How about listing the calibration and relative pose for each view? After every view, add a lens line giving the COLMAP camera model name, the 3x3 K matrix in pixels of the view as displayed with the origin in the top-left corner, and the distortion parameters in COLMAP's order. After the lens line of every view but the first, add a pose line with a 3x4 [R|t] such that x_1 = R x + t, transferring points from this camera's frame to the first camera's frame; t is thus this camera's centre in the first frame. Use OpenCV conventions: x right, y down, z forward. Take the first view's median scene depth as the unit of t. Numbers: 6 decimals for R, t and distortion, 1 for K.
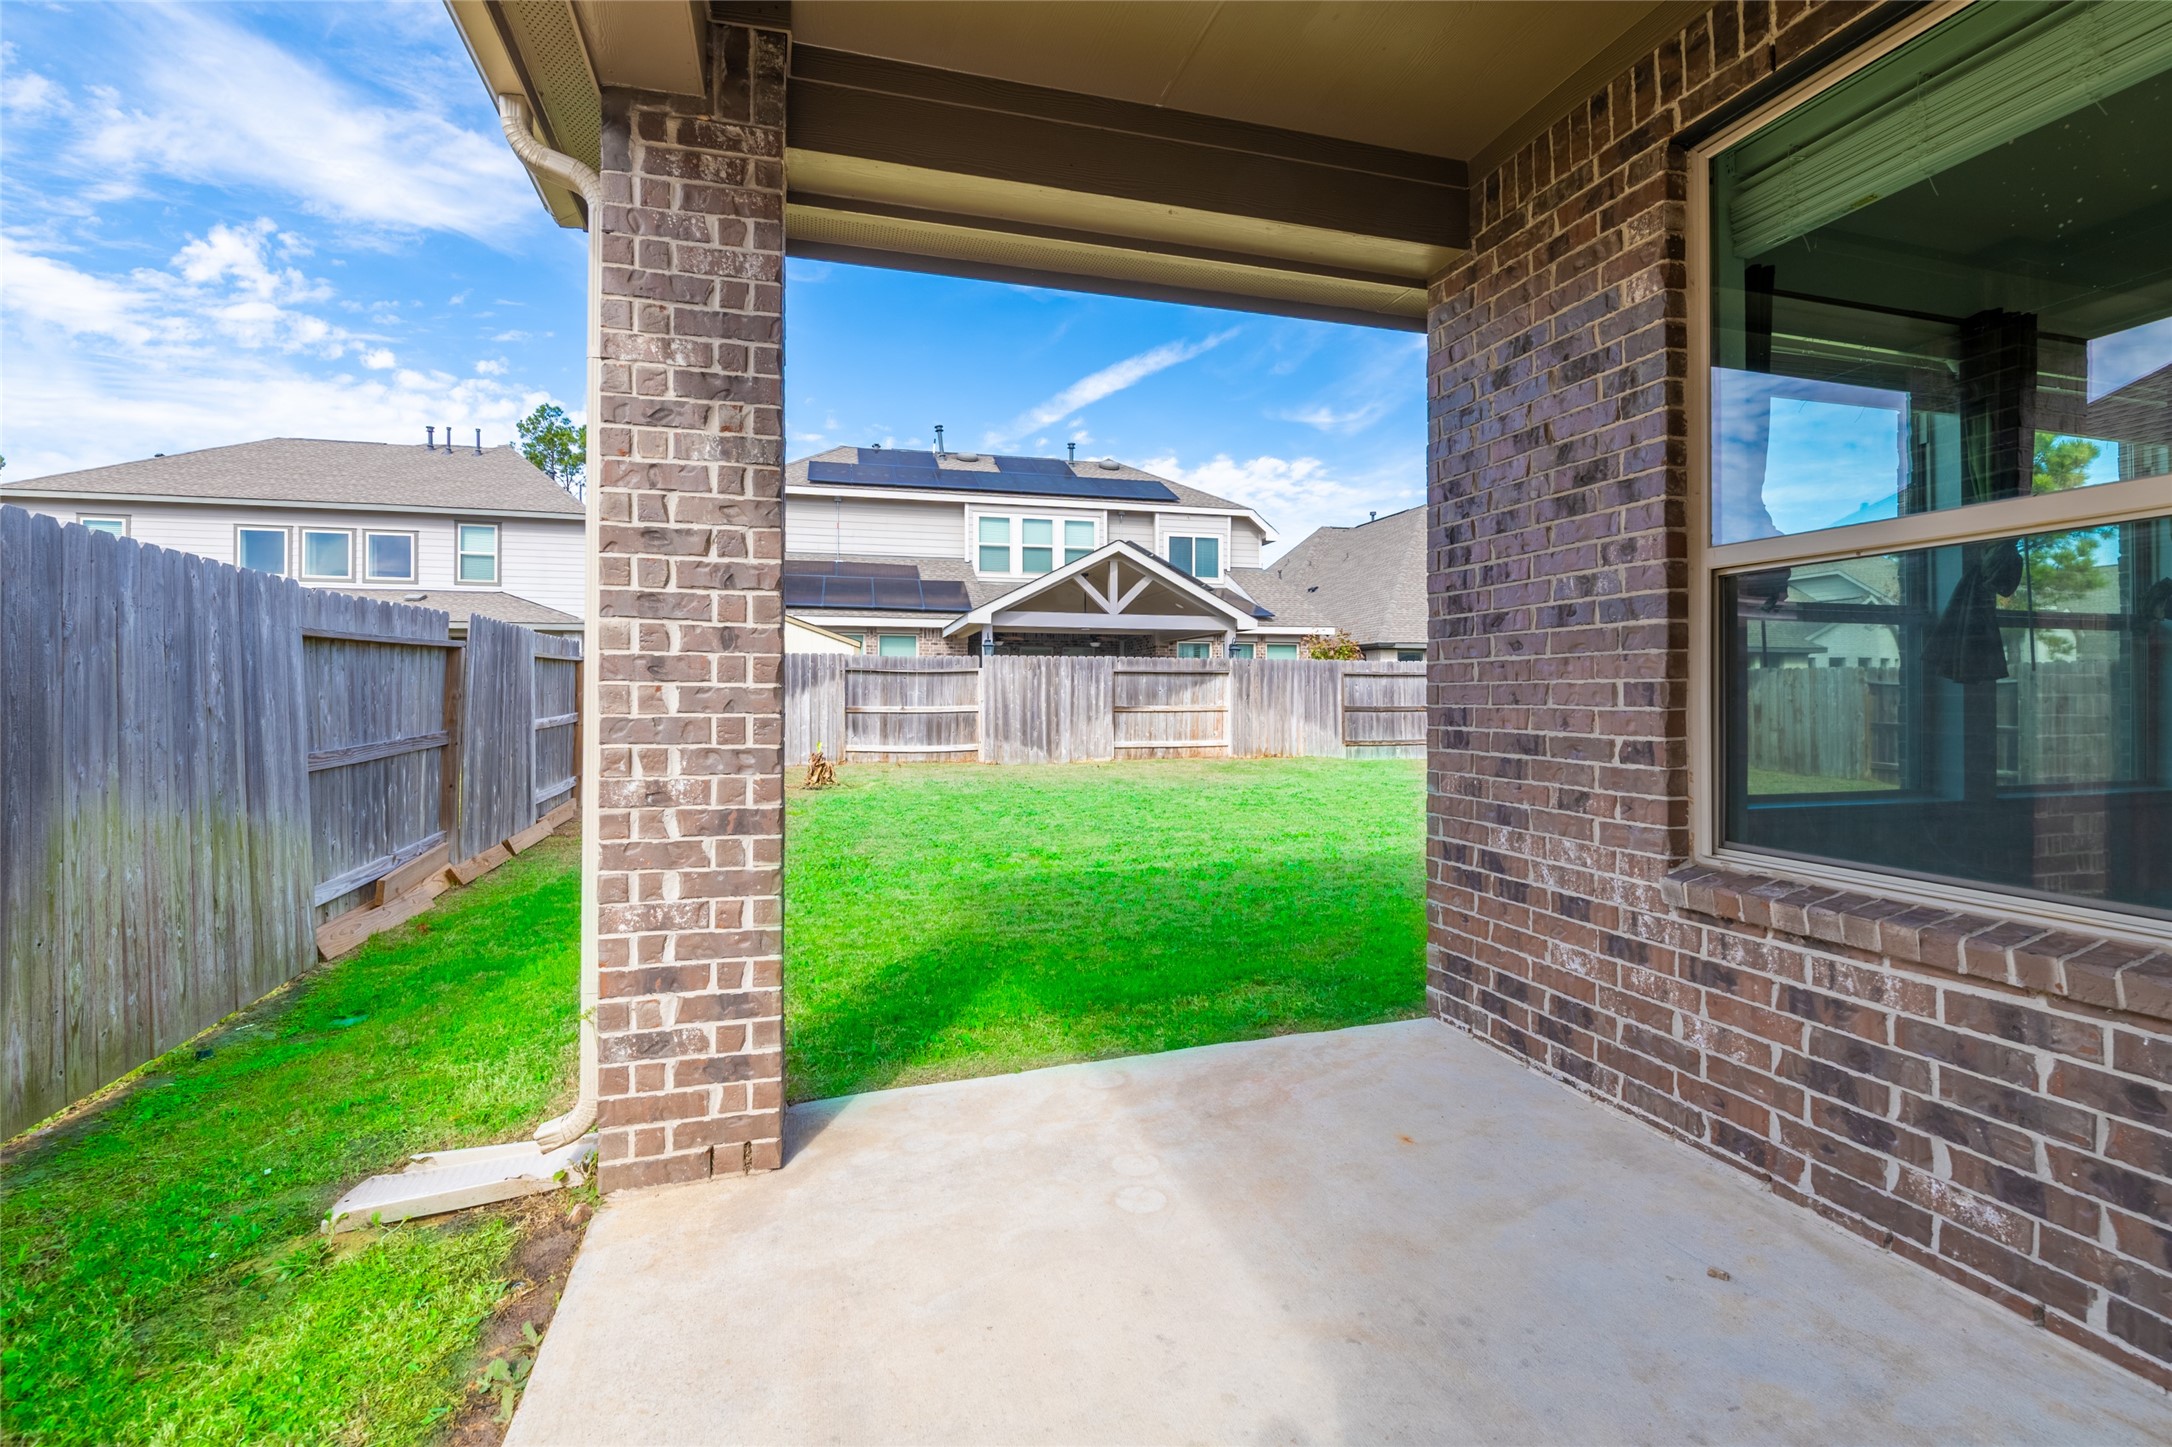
lens RADIAL K [[973.1, 0, 1093.7], [0, 973.1, 695.6], [0, 0, 1]] dist [-0.004890, -0.001390]
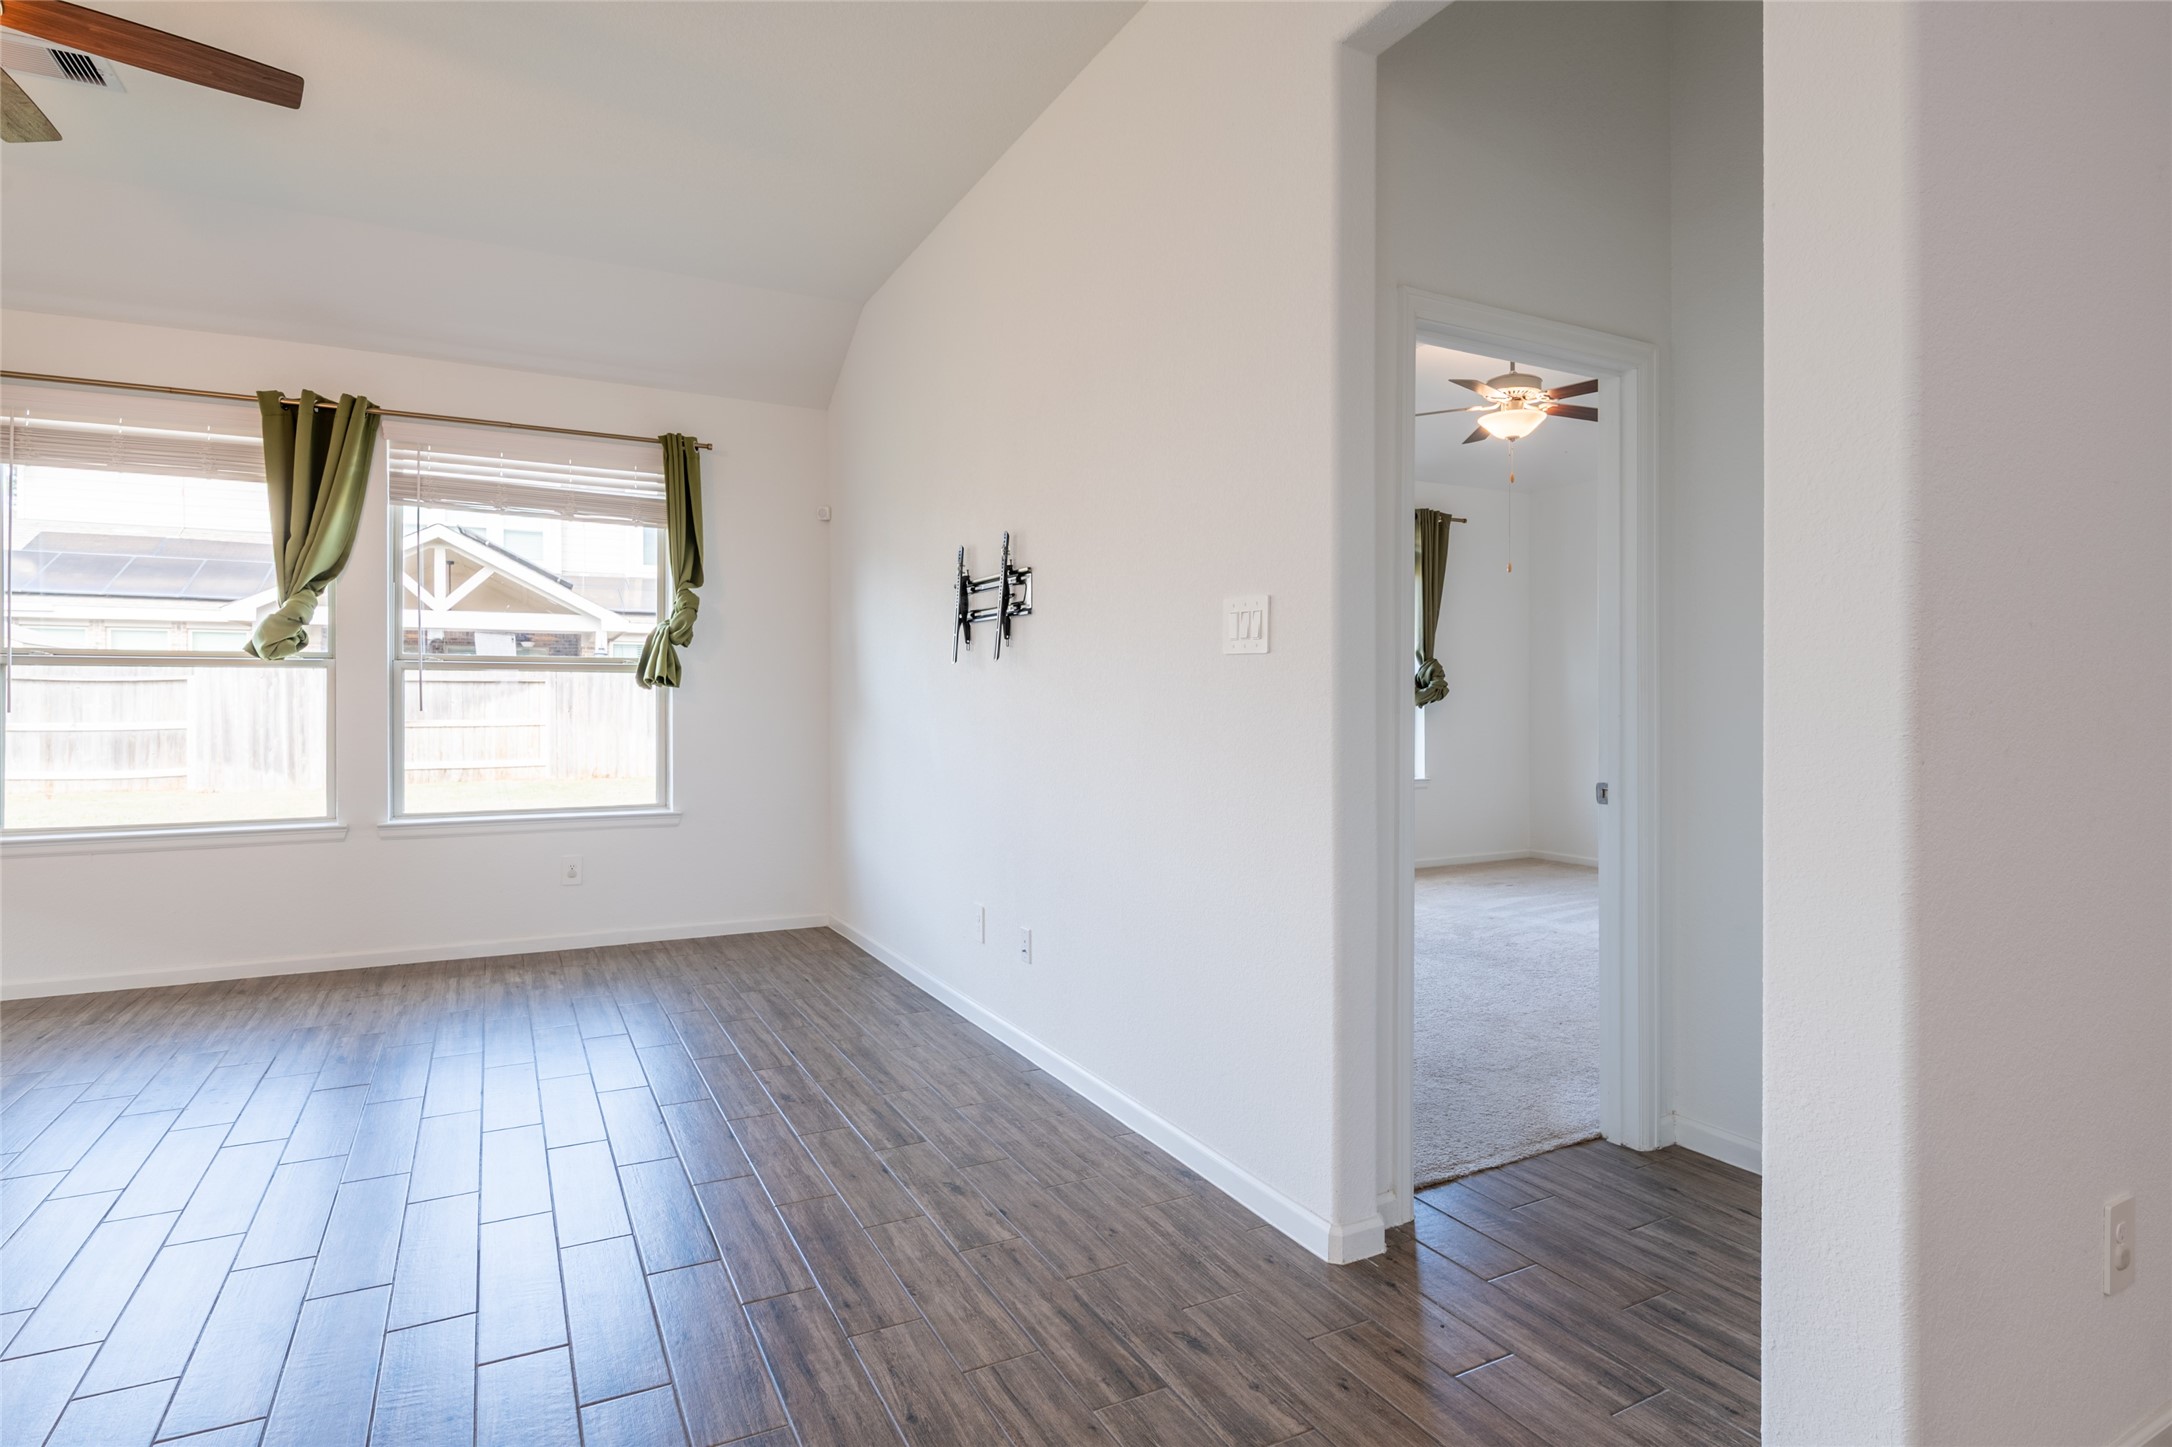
lens RADIAL K [[1132.2, 0, 1108.9], [0, 1132.2, 703.0], [0, 0, 1]] dist [-0.003414, 0.000240]
pose [[0.979327, -0.002489, 0.202267, 0.454534], [0.001331, 0.999982, 0.005864, -0.010341], [-0.202278, -0.005474, 0.979313, -0.099372]]
